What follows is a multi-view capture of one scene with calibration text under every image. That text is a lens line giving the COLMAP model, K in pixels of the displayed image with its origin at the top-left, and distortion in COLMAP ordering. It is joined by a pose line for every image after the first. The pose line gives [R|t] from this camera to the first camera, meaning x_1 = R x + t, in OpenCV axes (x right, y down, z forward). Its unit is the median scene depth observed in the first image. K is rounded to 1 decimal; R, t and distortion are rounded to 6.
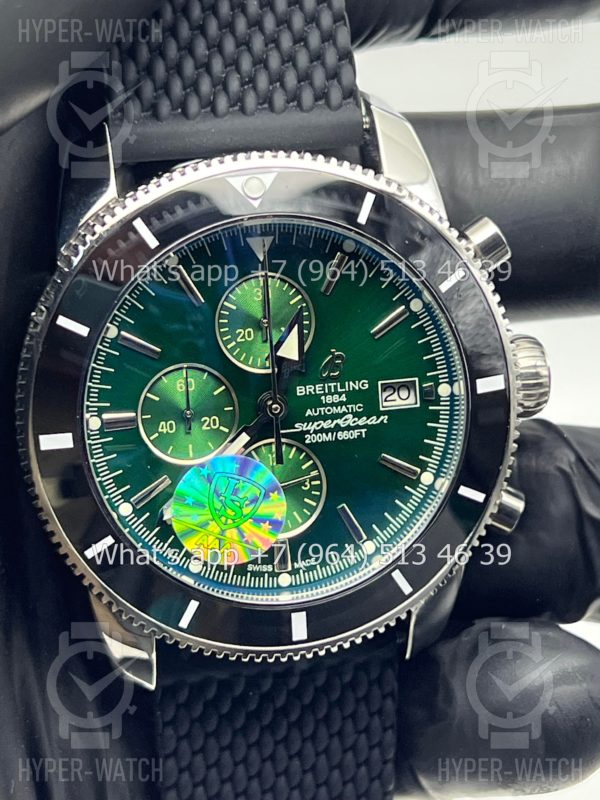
lens RADIAL K [[1919.8, 0, 300.0], [0, 1919.8, 400.0], [0, 0, 1]] dist [0.103785, 0.144222]
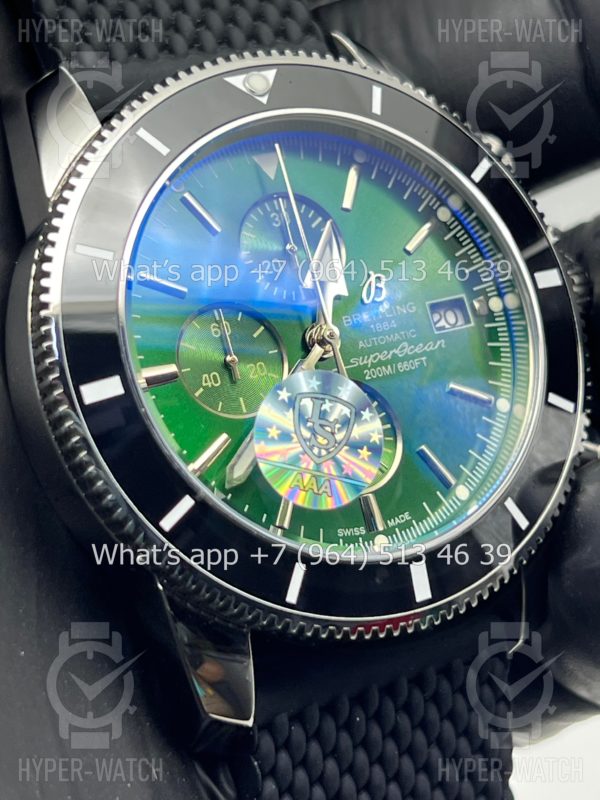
lens RADIAL K [[1919.8, 0, 300.0], [0, 1919.8, 400.0], [0, 0, 1]] dist [0.103785, 0.144222]
pose [[0.948636, -0.172691, 0.265082, -0.251954], [0.245646, 0.930073, -0.273171, 0.256065], [-0.199371, 0.324256, 0.924721, 0.226803]]
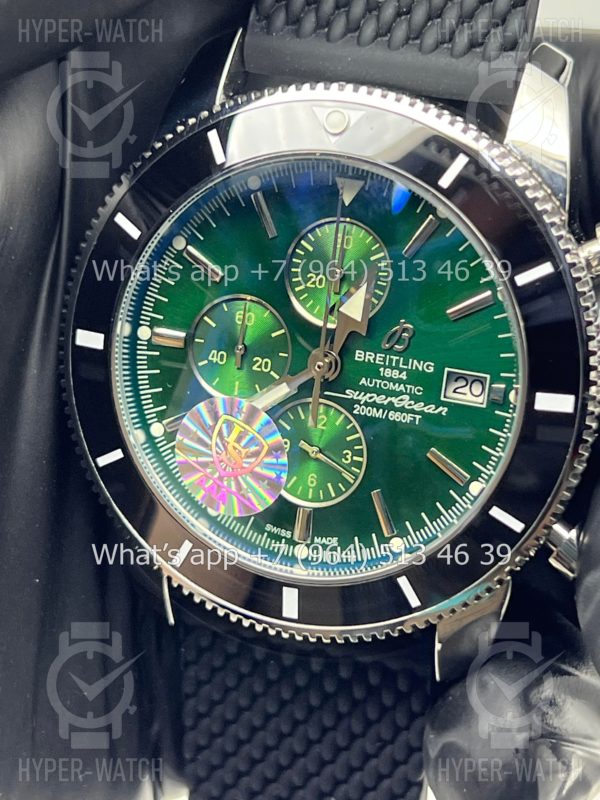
lens RADIAL K [[1919.8, 0, 300.0], [0, 1919.8, 400.0], [0, 0, 1]] dist [0.103785, 0.144222]
pose [[0.862538, 0.256612, -0.436095, 0.377539], [-0.246968, 0.965732, 0.079798, -0.050061], [0.441629, 0.038873, 0.896355, 0.175042]]
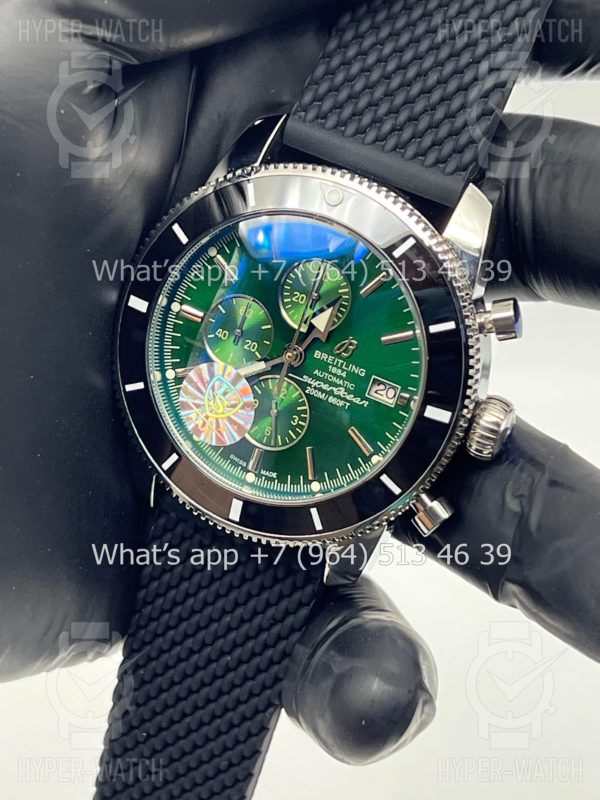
lens RADIAL K [[1919.8, 0, 300.0], [0, 1919.8, 400.0], [0, 0, 1]] dist [0.103785, 0.144222]
pose [[0.793448, 0.443521, -0.416809, 0.556469], [-0.444151, 0.890160, 0.101711, -0.106095], [0.416137, 0.104424, 0.903286, -0.196771]]
